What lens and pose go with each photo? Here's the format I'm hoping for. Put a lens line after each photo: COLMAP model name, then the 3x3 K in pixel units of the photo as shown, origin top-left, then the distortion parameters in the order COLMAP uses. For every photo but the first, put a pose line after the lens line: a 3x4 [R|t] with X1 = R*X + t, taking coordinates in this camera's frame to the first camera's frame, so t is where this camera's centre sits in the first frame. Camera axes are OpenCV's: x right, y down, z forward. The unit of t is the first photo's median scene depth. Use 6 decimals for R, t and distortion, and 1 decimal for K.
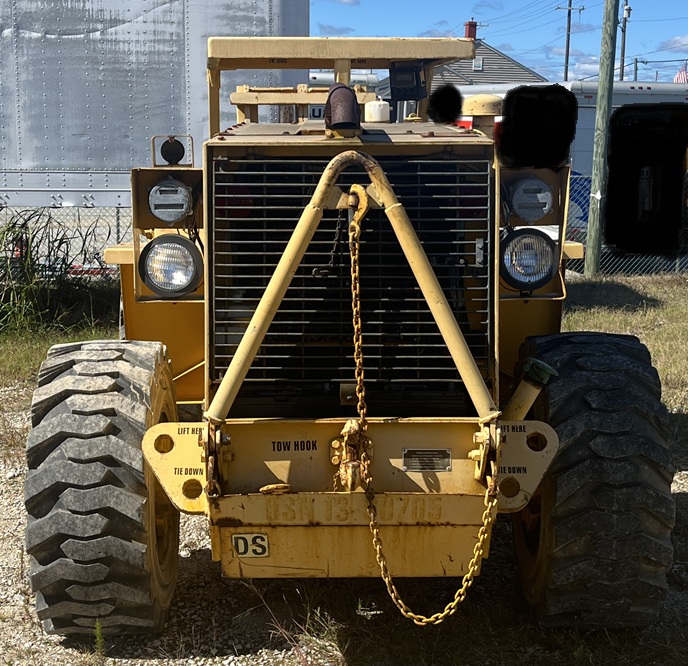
lens RADIAL K [[1212.8, 0, 344.0], [0, 1212.8, 333.0], [0, 0, 1]] dist [0.295698, -1.540208]
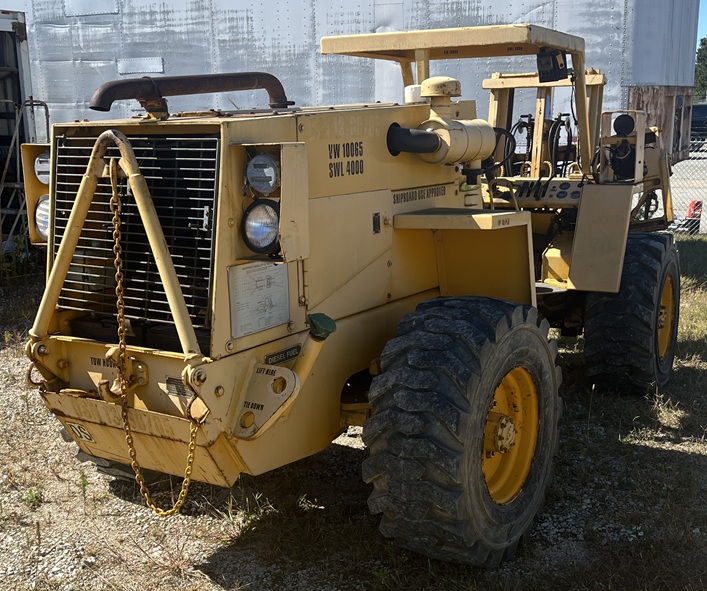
lens RADIAL K [[918.4, 0, 354.6], [0, 918.4, 347.3], [0, 0, 1]] dist [0.032728, -0.004479]
pose [[0.847861, 0.116212, -0.517327, 0.612728], [-0.070667, 0.991748, 0.106969, -0.041310], [0.525489, -0.054137, 0.849076, 0.277219]]
